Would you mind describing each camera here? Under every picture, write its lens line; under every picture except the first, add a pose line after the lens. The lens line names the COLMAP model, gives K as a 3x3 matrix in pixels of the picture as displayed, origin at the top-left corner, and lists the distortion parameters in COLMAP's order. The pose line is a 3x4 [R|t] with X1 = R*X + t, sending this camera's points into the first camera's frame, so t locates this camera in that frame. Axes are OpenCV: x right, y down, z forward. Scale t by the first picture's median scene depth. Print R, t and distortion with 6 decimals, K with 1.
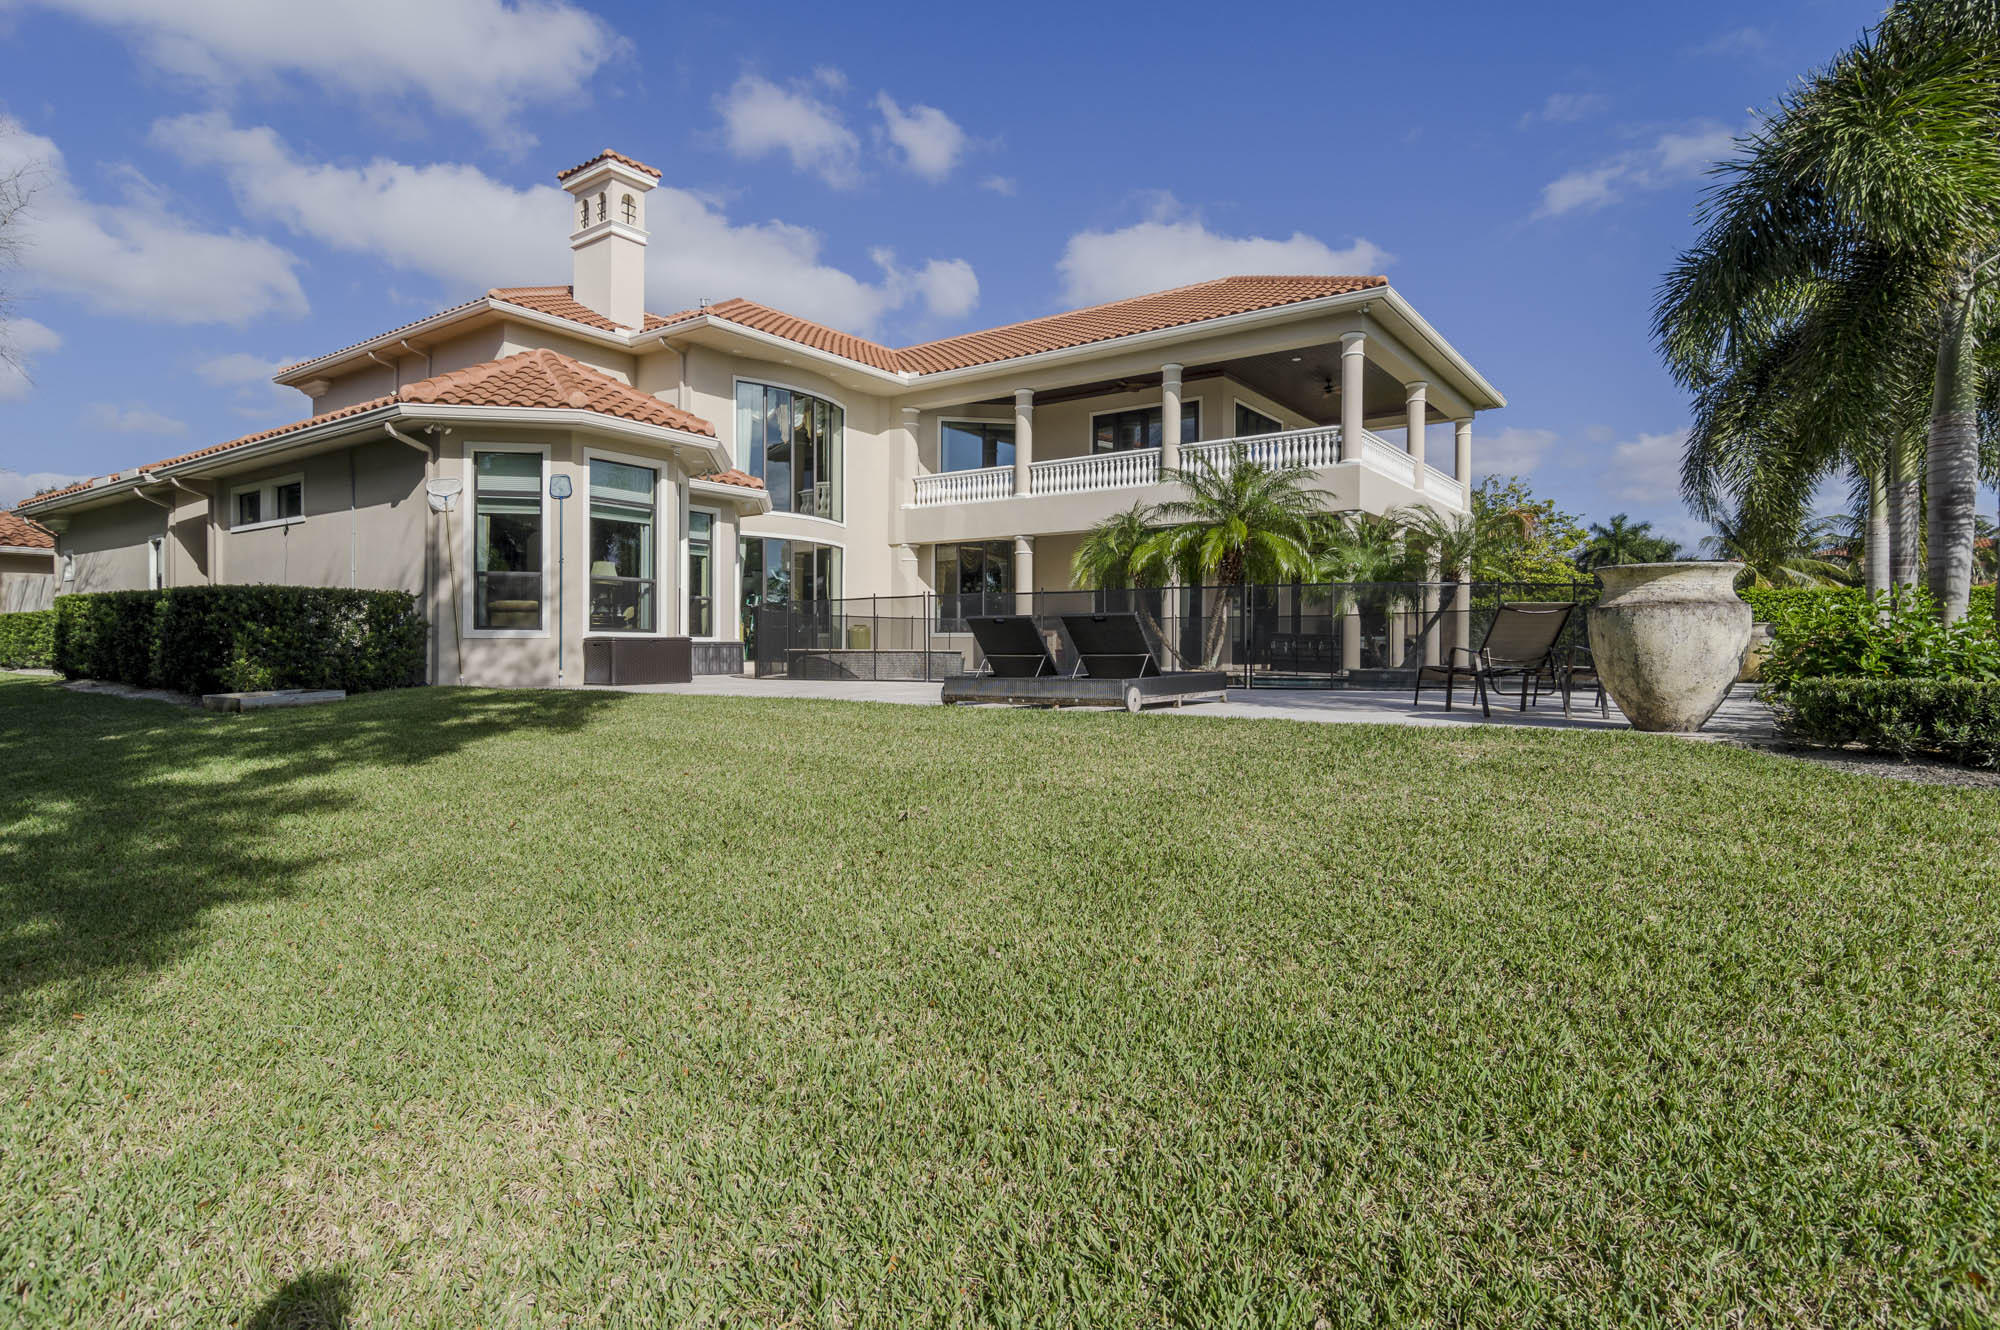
lens RADIAL K [[1066.0, 0, 1006.5], [0, 1066.0, 672.0], [0, 0, 1]] dist [-0.002739, -0.000634]
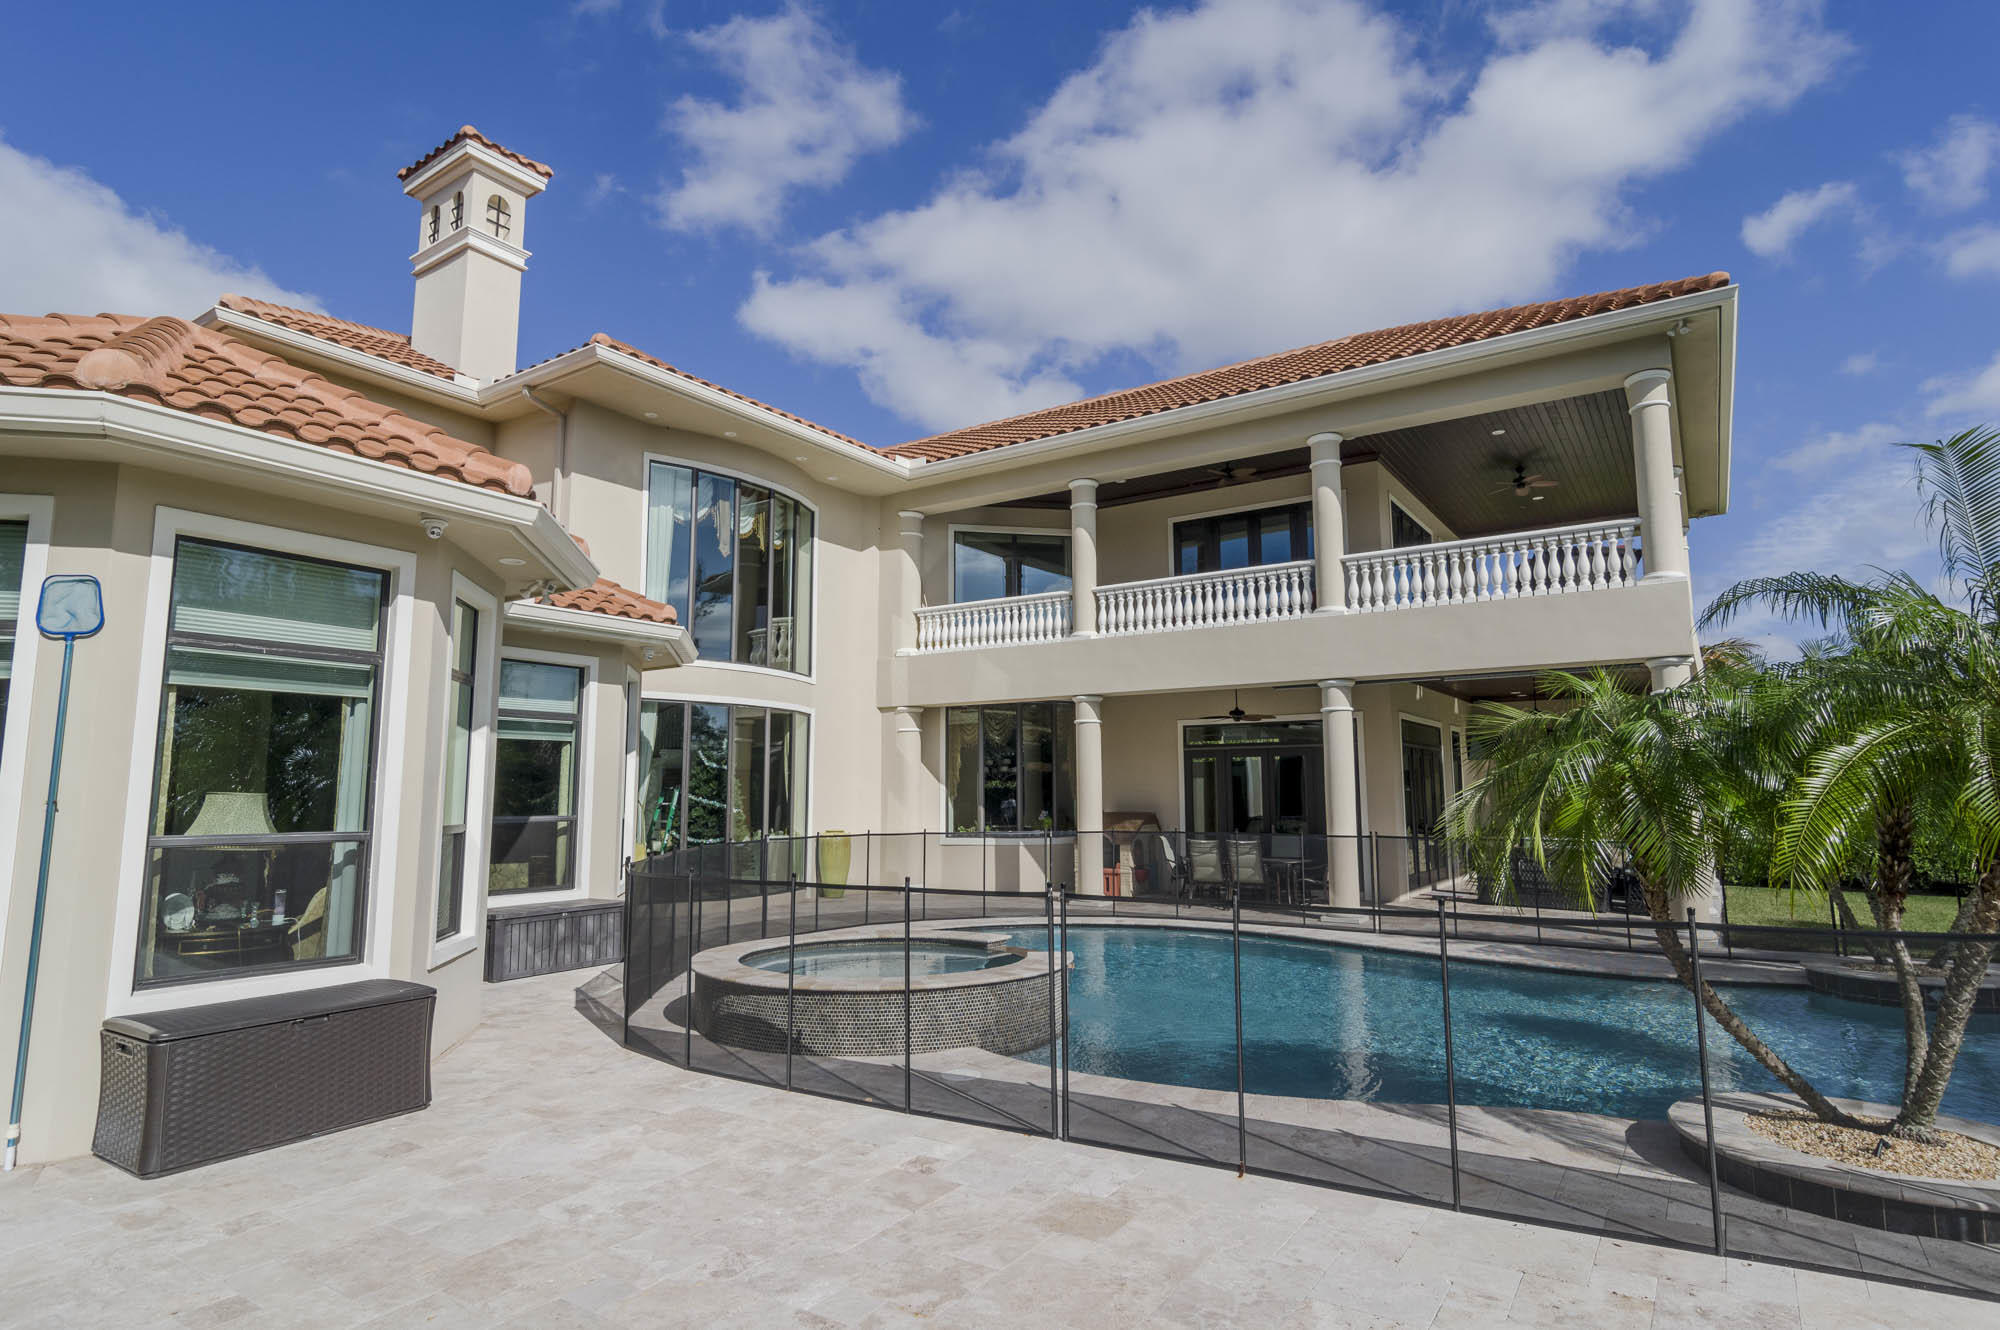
lens RADIAL K [[1066.0, 0, 1006.9], [0, 1066.0, 666.5], [0, 0, 1]] dist [-0.002739, -0.000634]
pose [[0.999197, -0.004385, 0.039820, -0.061690], [0.009817, 0.990485, -0.137273, -0.057561], [-0.038839, 0.137554, 0.989733, 0.358997]]
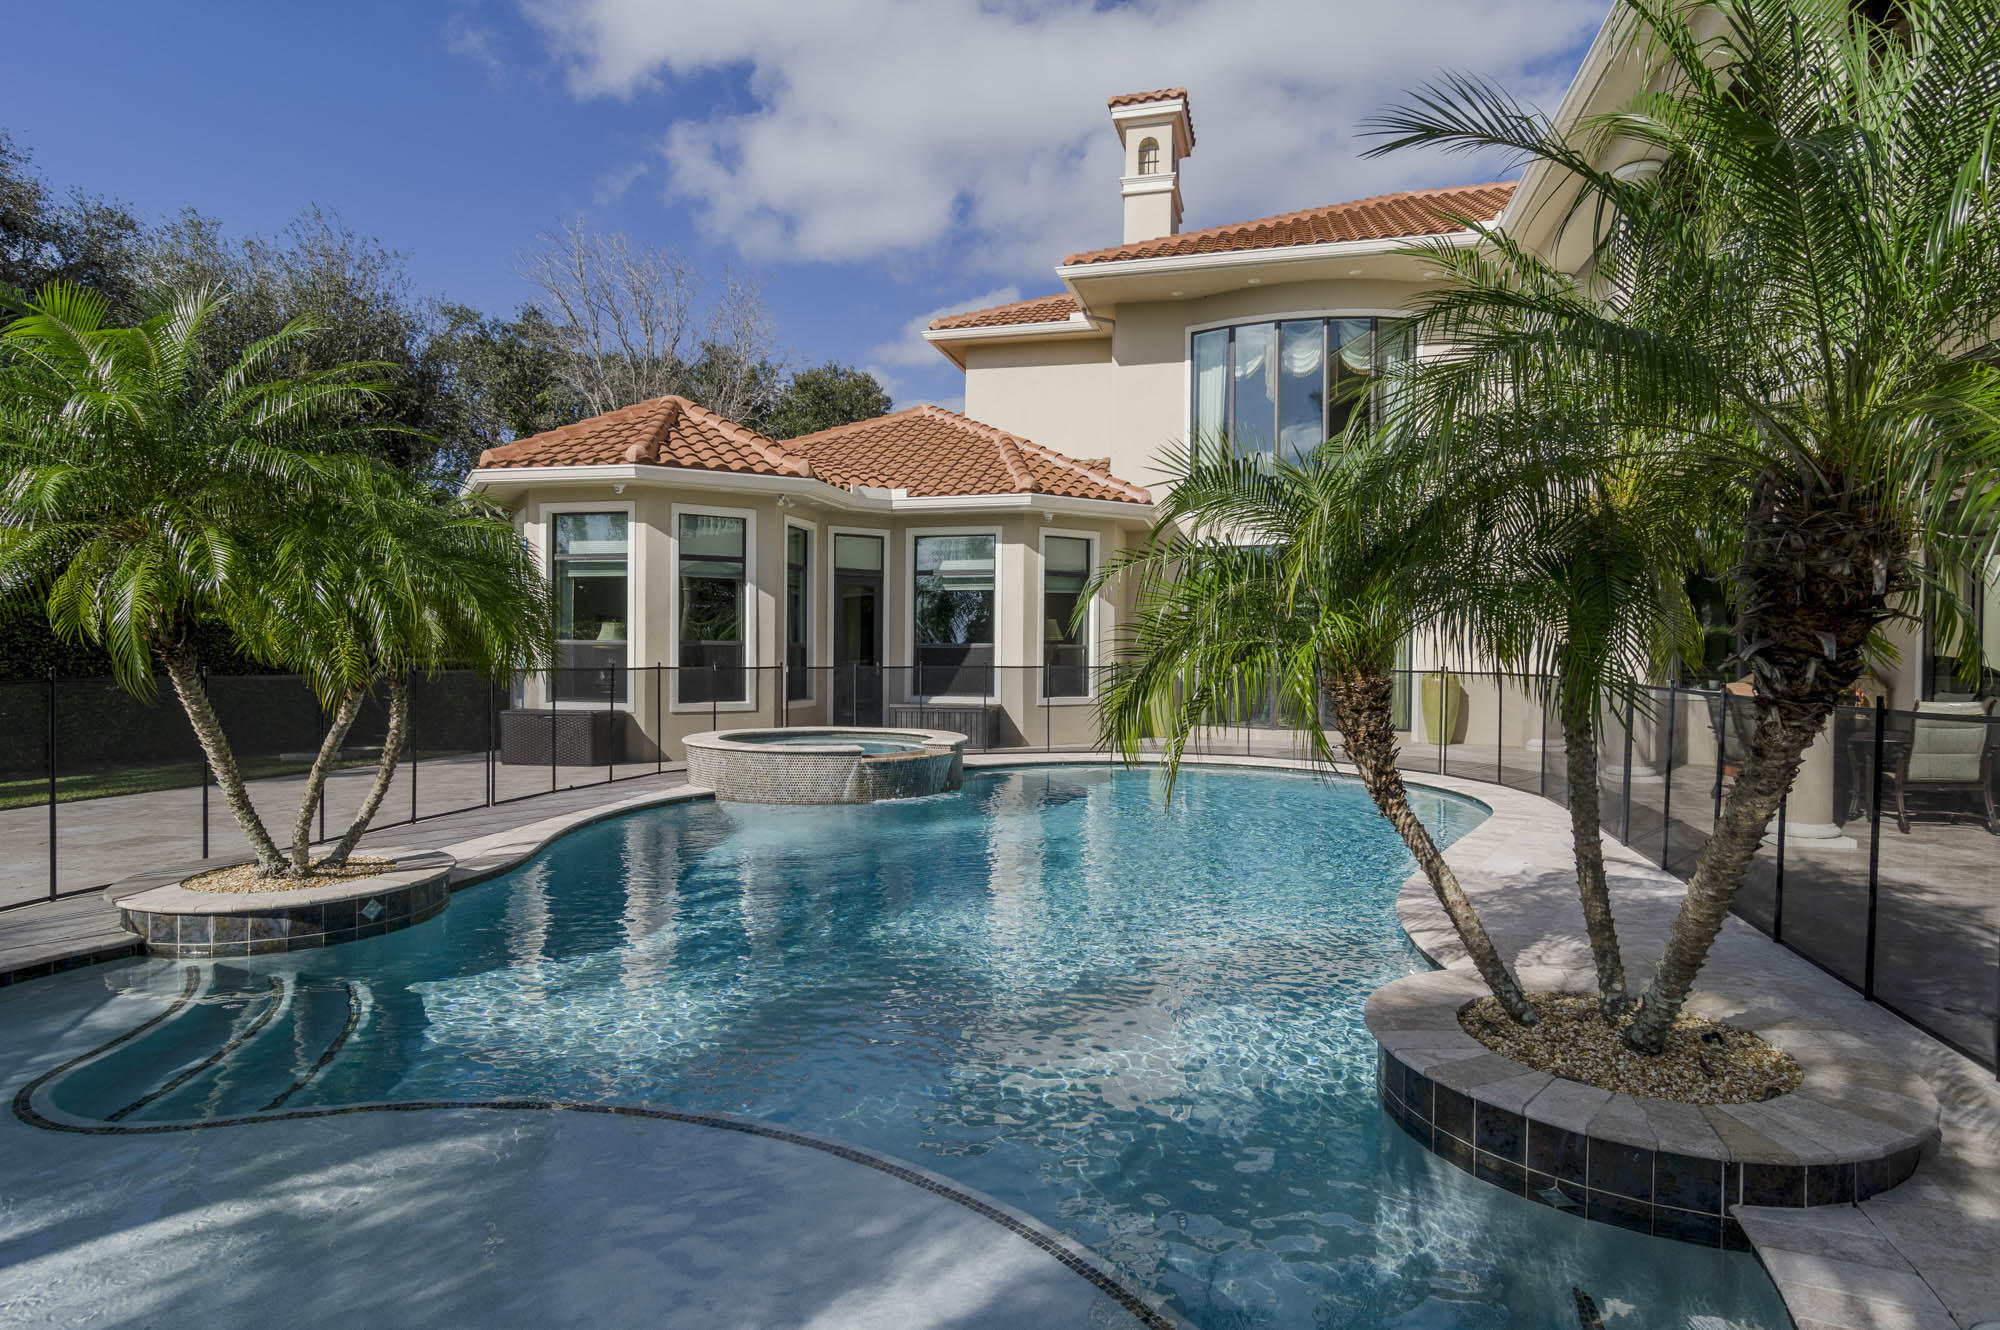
lens RADIAL K [[1066.0, 0, 1006.7], [0, 1066.0, 662.7], [0, 0, 1]] dist [-0.002739, -0.000634]
pose [[0.384196, 0.003366, -0.923246, 0.349726], [-0.013852, 0.999902, -0.002119, -0.046491], [0.923148, 0.013603, 0.384205, 0.592036]]
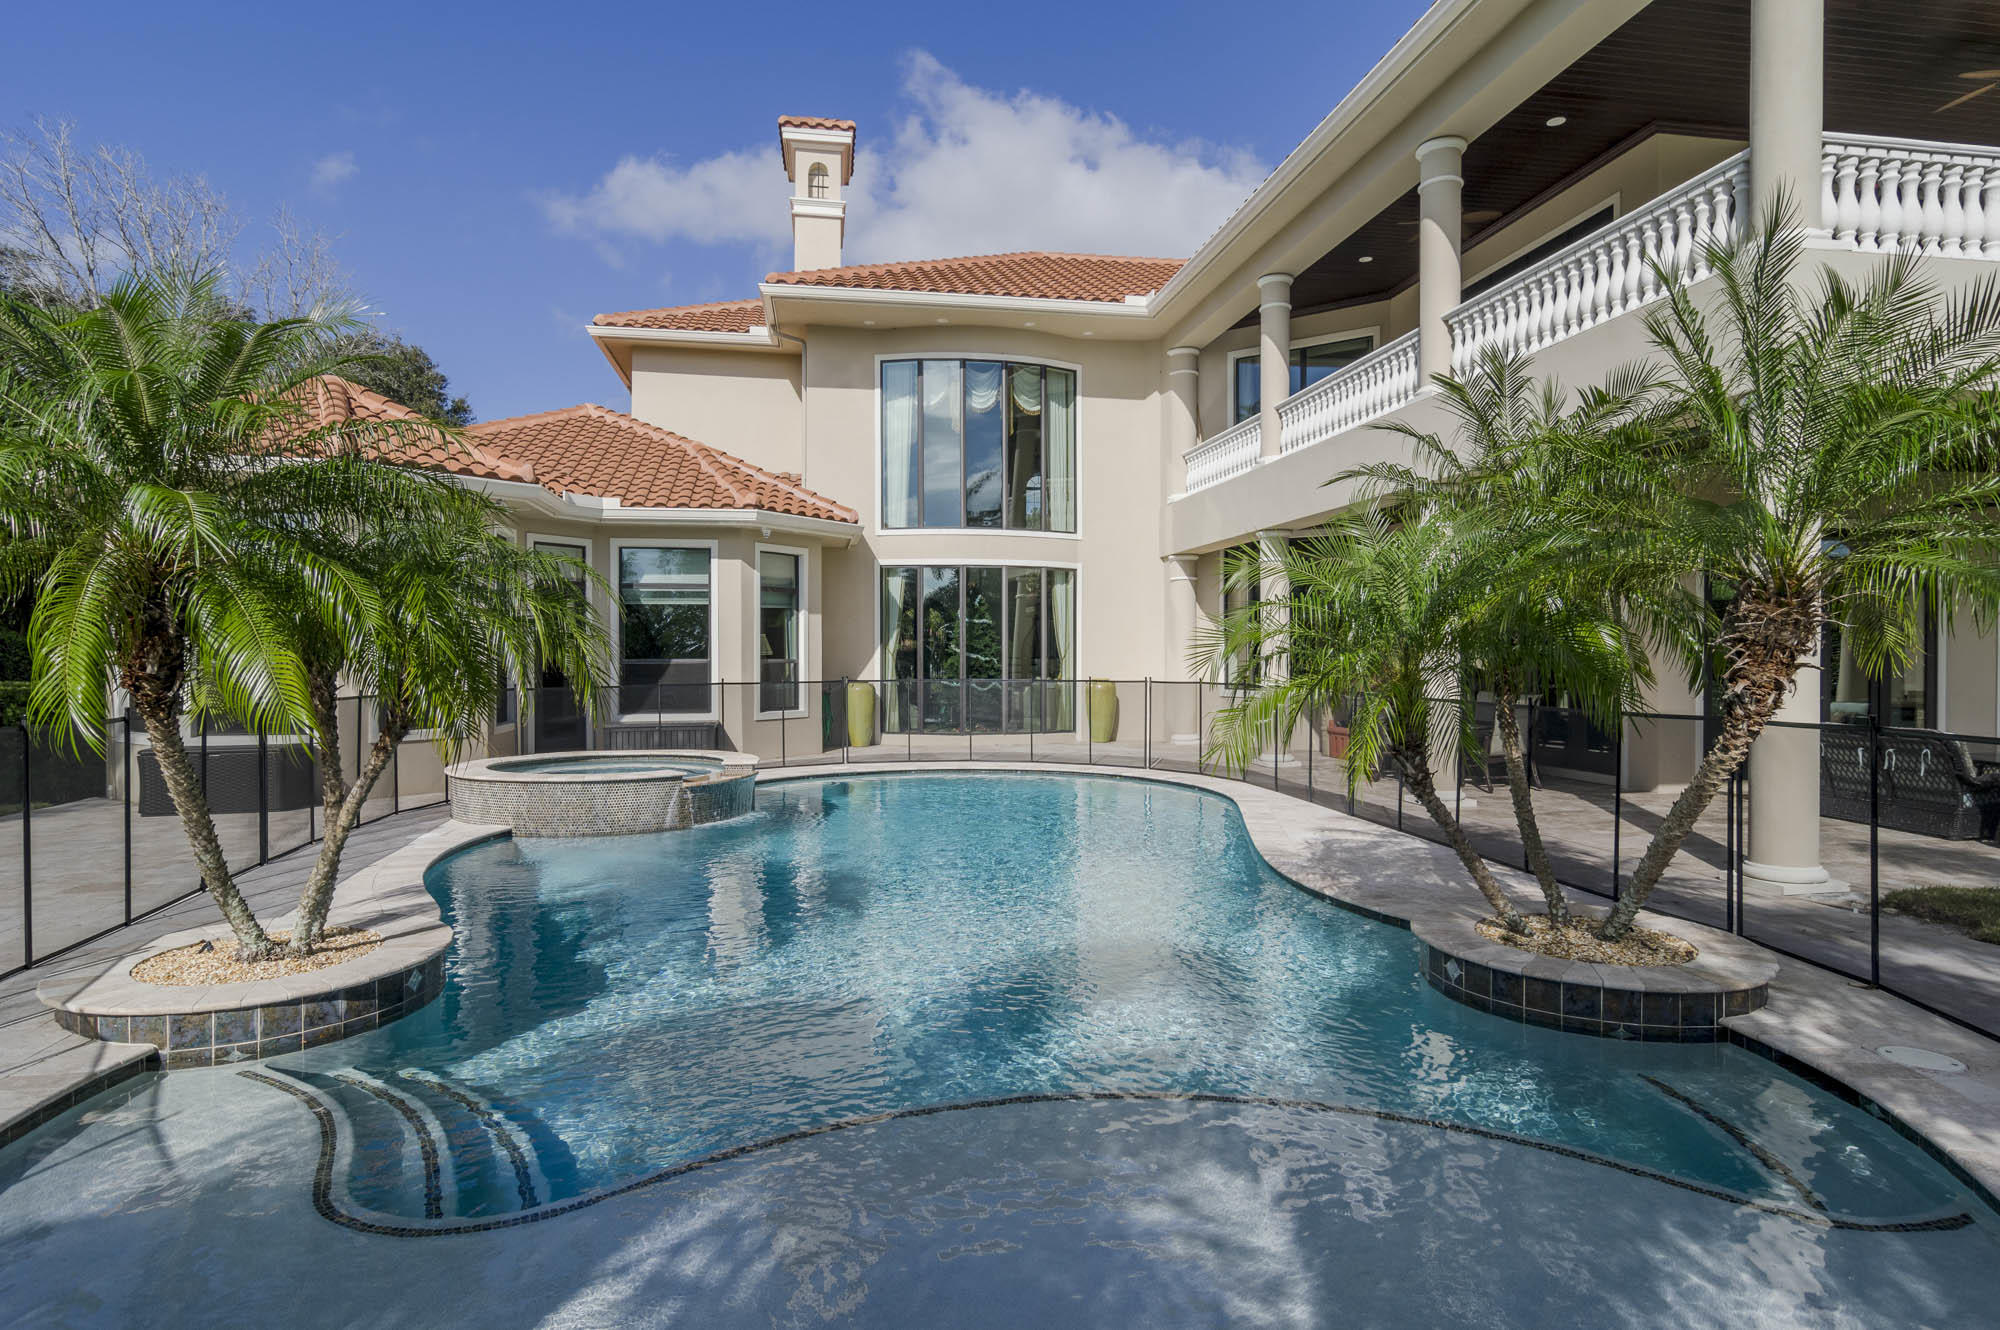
lens RADIAL K [[1066.0, 0, 1010.9], [0, 1066.0, 664.2], [0, 0, 1]] dist [-0.002739, -0.000634]
pose [[0.733070, -0.005913, -0.680128, 0.315251], [0.000357, 0.999965, -0.008308, -0.050911], [0.680153, 0.005848, 0.733047, 0.493719]]
